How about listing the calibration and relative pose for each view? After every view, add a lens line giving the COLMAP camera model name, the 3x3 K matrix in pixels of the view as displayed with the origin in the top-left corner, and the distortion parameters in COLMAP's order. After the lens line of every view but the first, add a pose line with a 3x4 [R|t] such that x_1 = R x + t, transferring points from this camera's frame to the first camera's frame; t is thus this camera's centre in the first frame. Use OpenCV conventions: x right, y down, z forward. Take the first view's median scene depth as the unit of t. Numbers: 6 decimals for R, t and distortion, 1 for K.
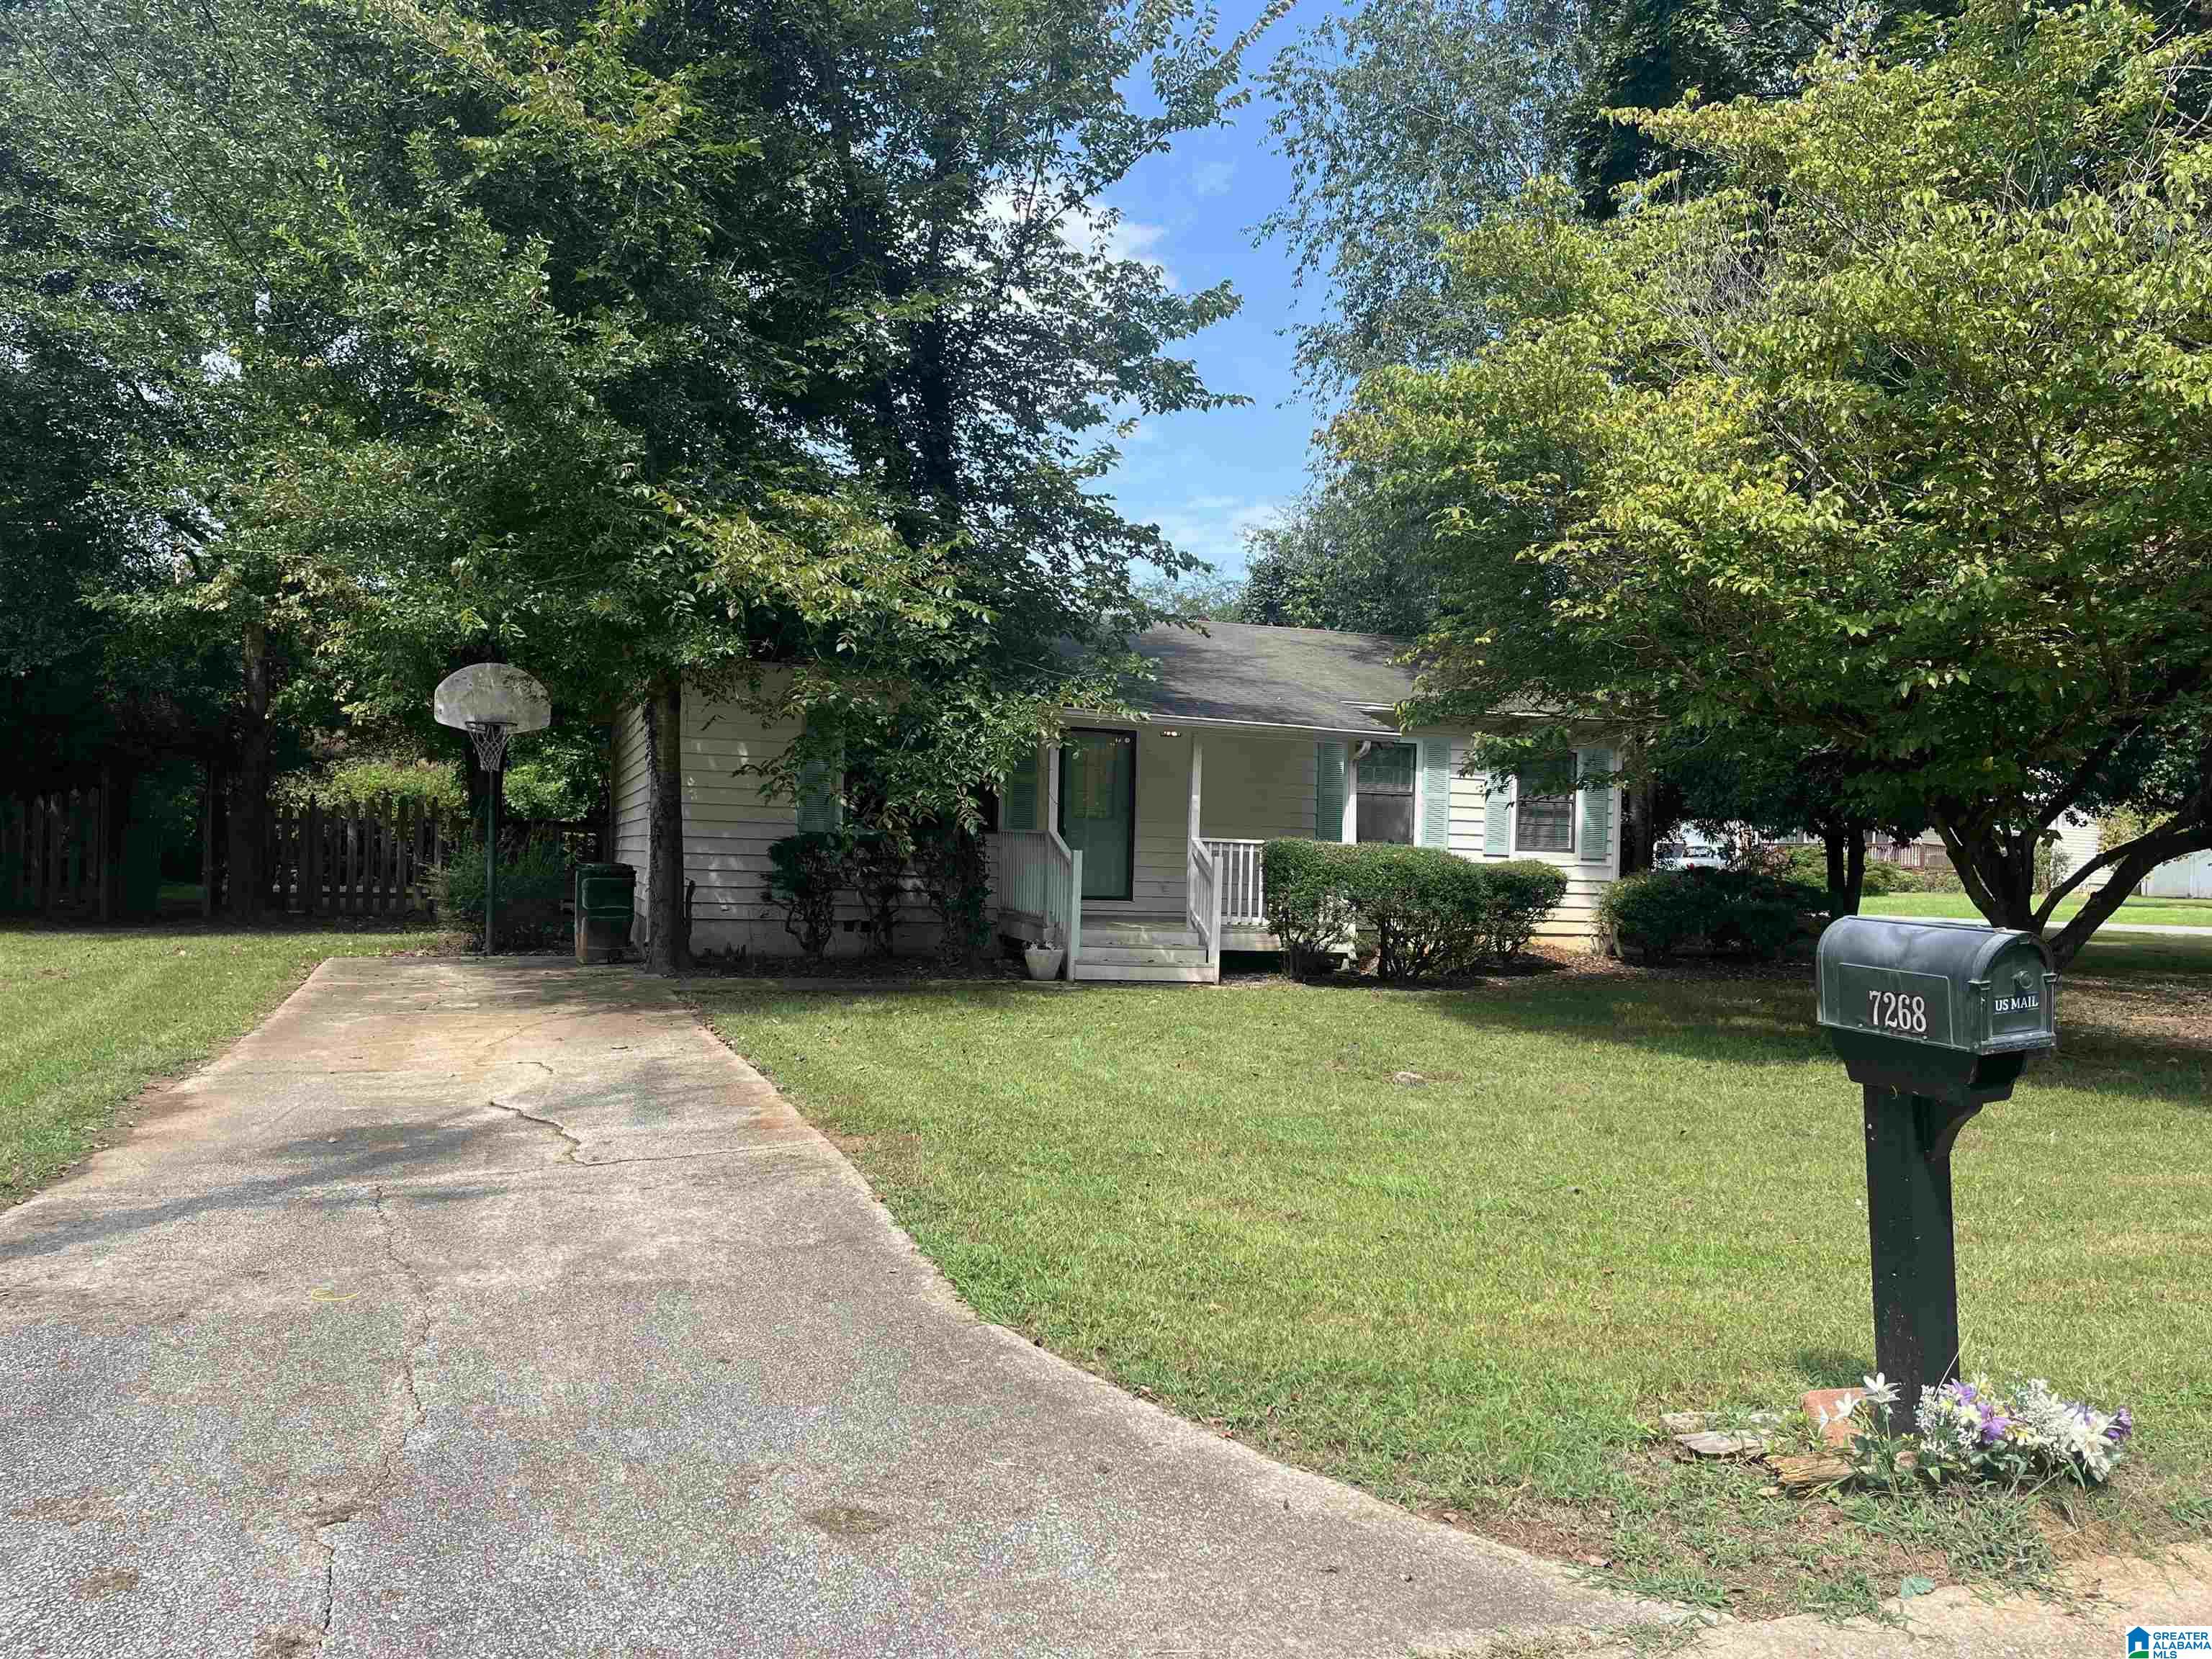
lens RADIAL K [[1678.4, 0, 1102.7], [0, 1678.4, 827.9], [0, 0, 1]] dist [-0.004696, -0.005170]
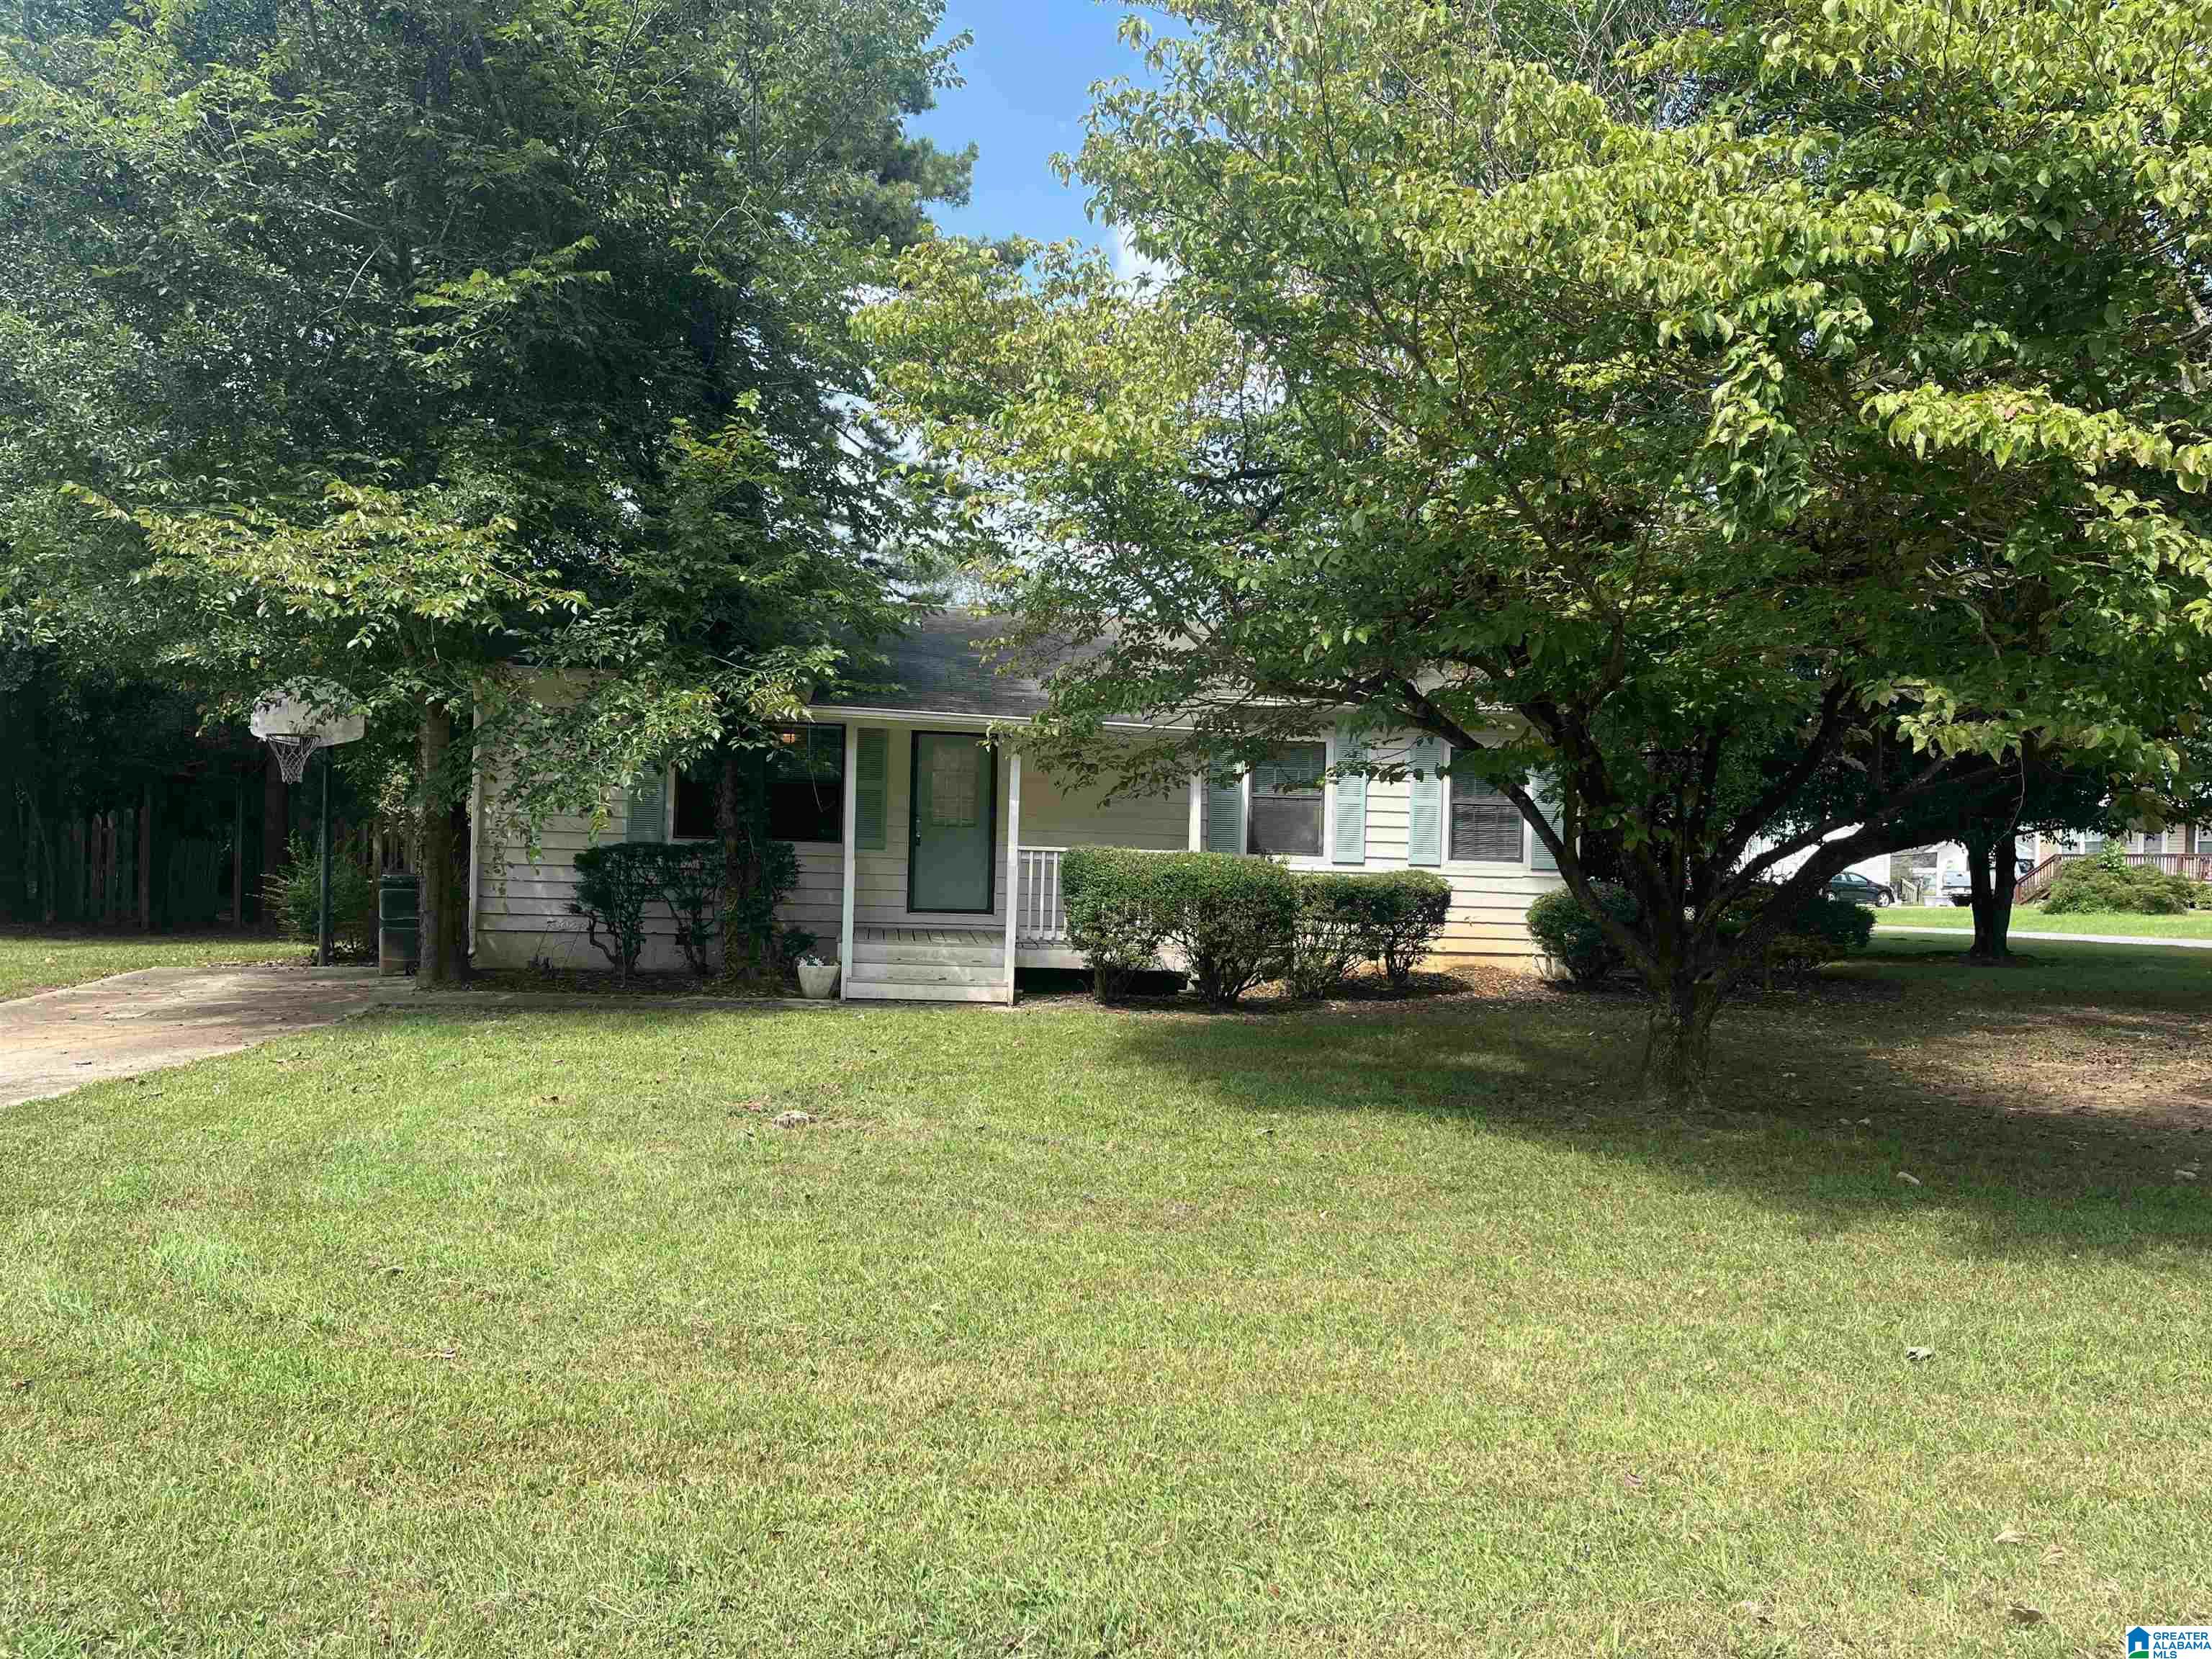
lens RADIAL K [[1678.4, 0, 1105.9], [0, 1678.4, 823.4], [0, 0, 1]] dist [-0.004696, -0.005170]
pose [[0.981126, -0.006855, -0.193246, 0.282054], [0.004669, 0.999920, -0.011767, 0.004478], [0.193312, 0.010642, 0.981080, 0.100152]]
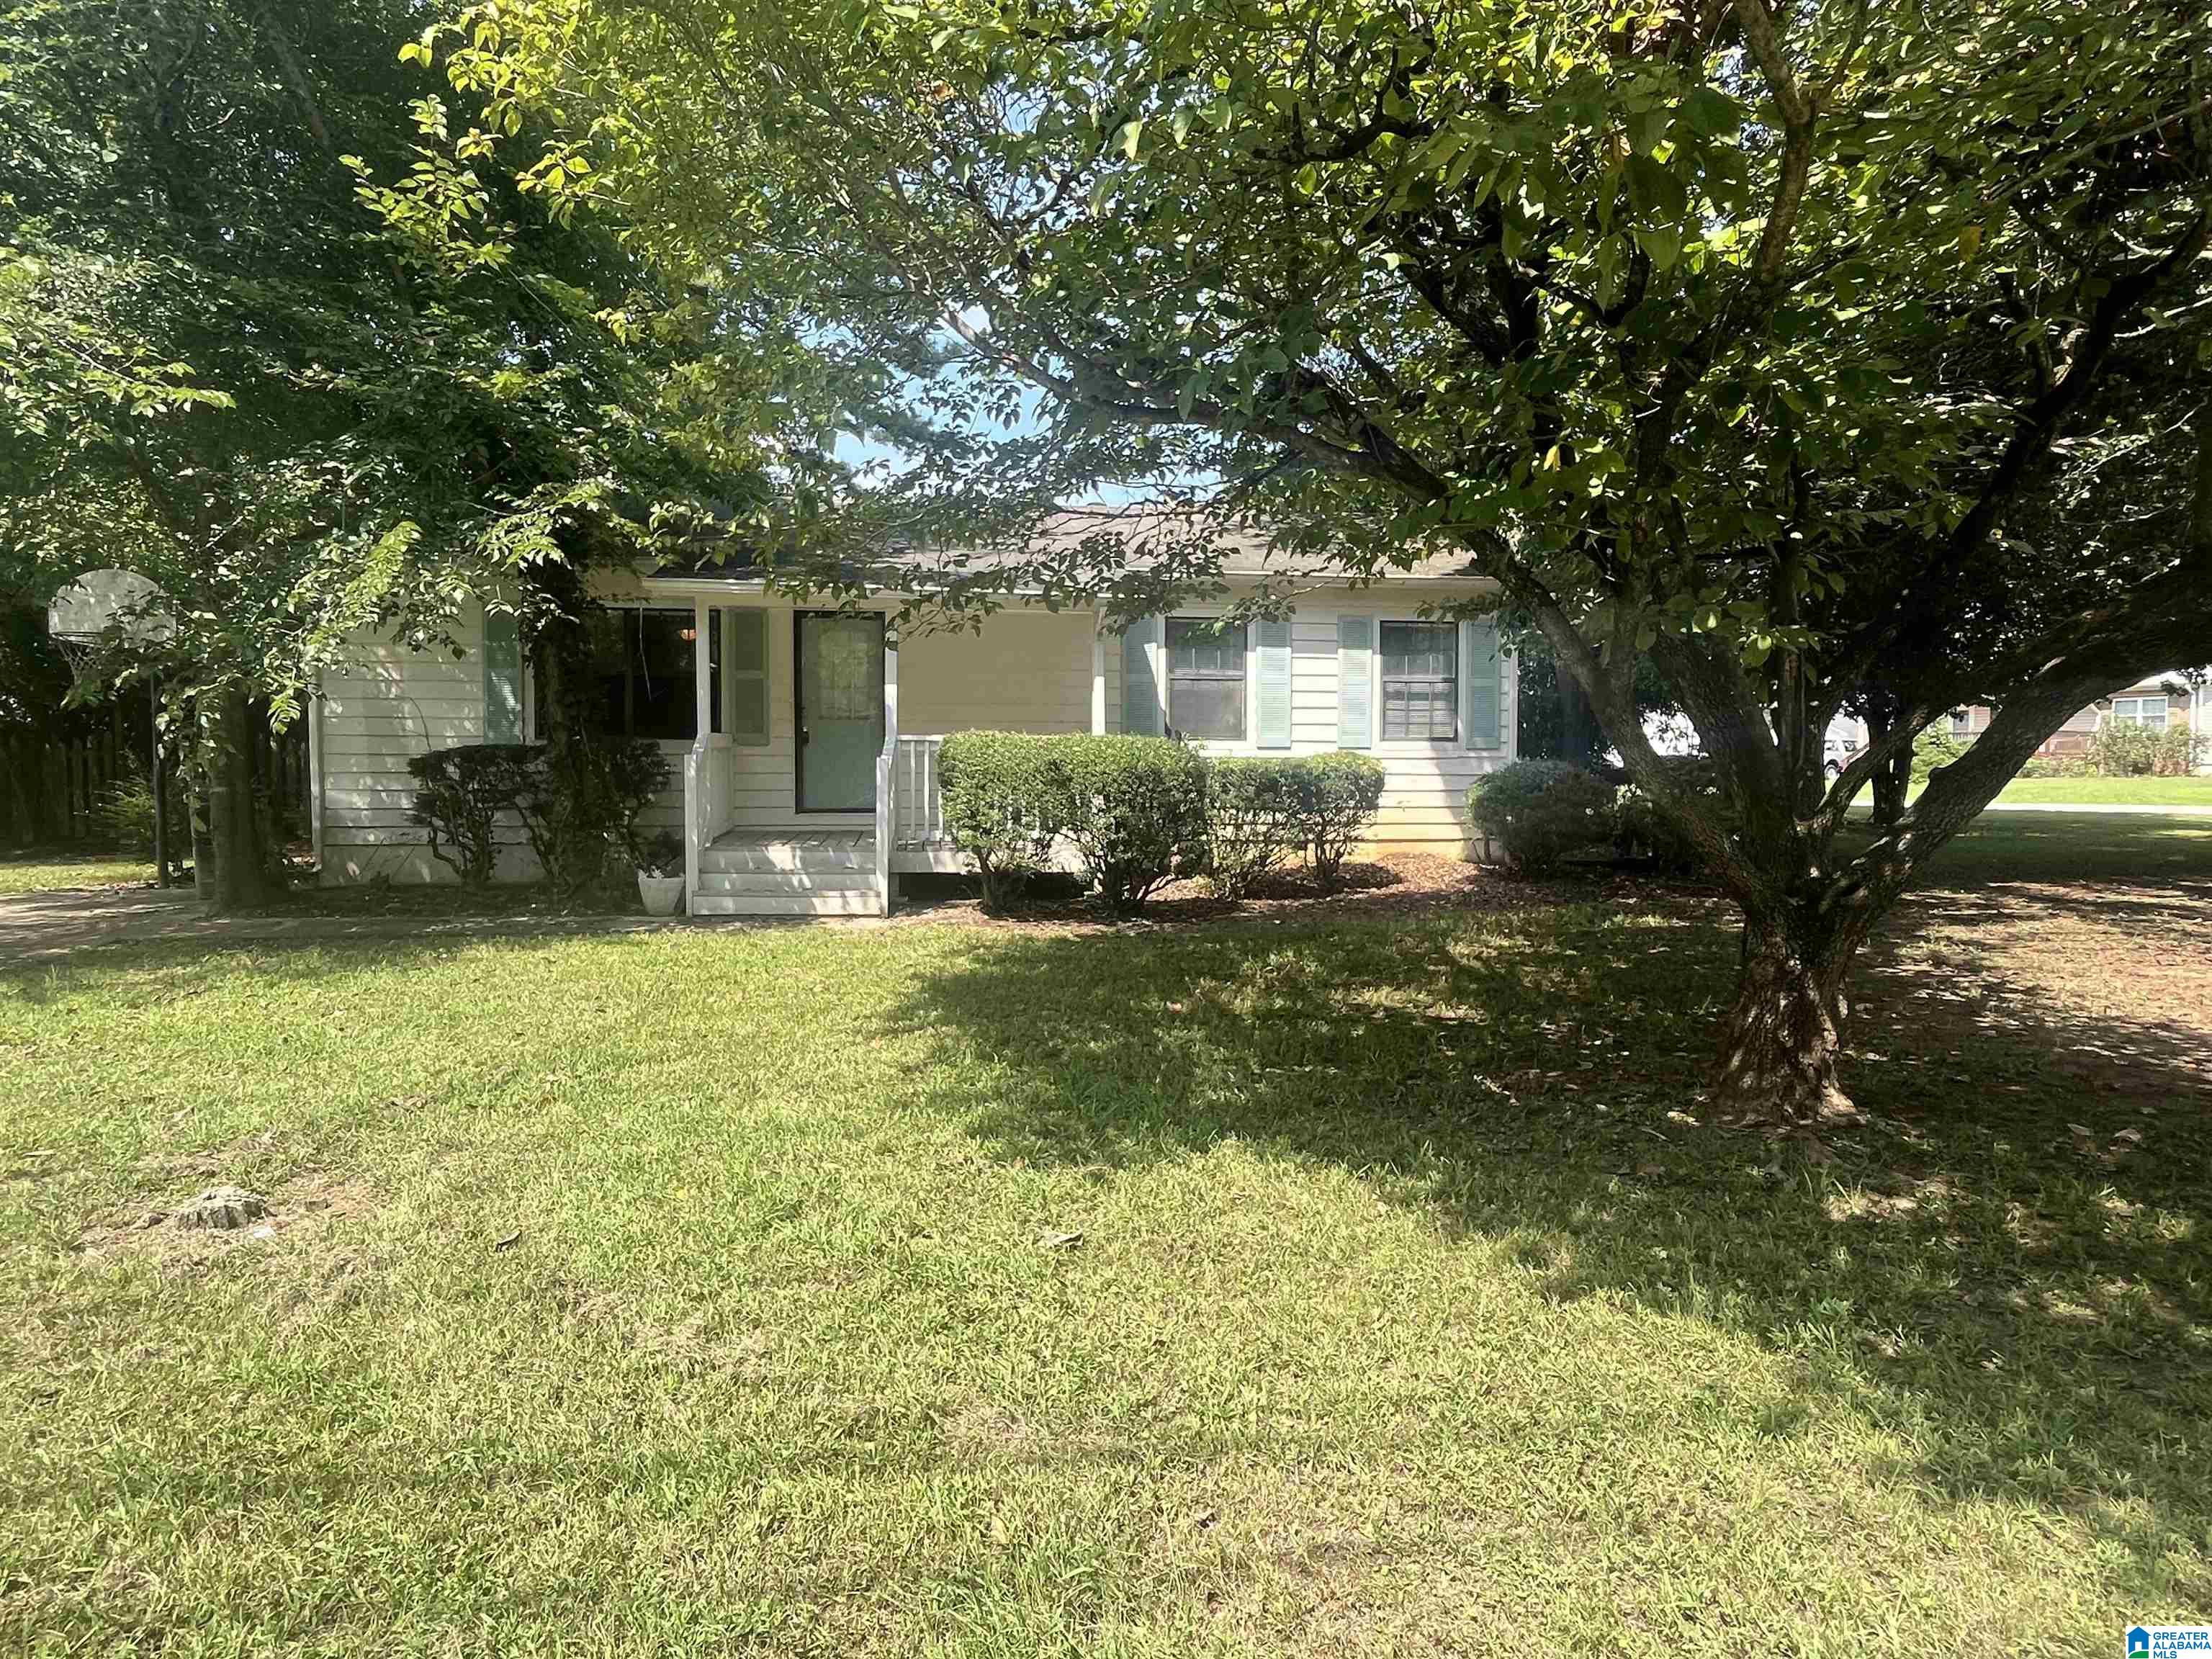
lens RADIAL K [[1268.6, 0, 1088.2], [0, 1268.6, 849.5], [0, 0, 1]] dist [0.001064, 0.000696]
pose [[0.979313, -0.015858, -0.201728, 0.270793], [0.031707, 0.996636, 0.075577, 0.017451], [0.199851, -0.080409, 0.976521, 0.406728]]
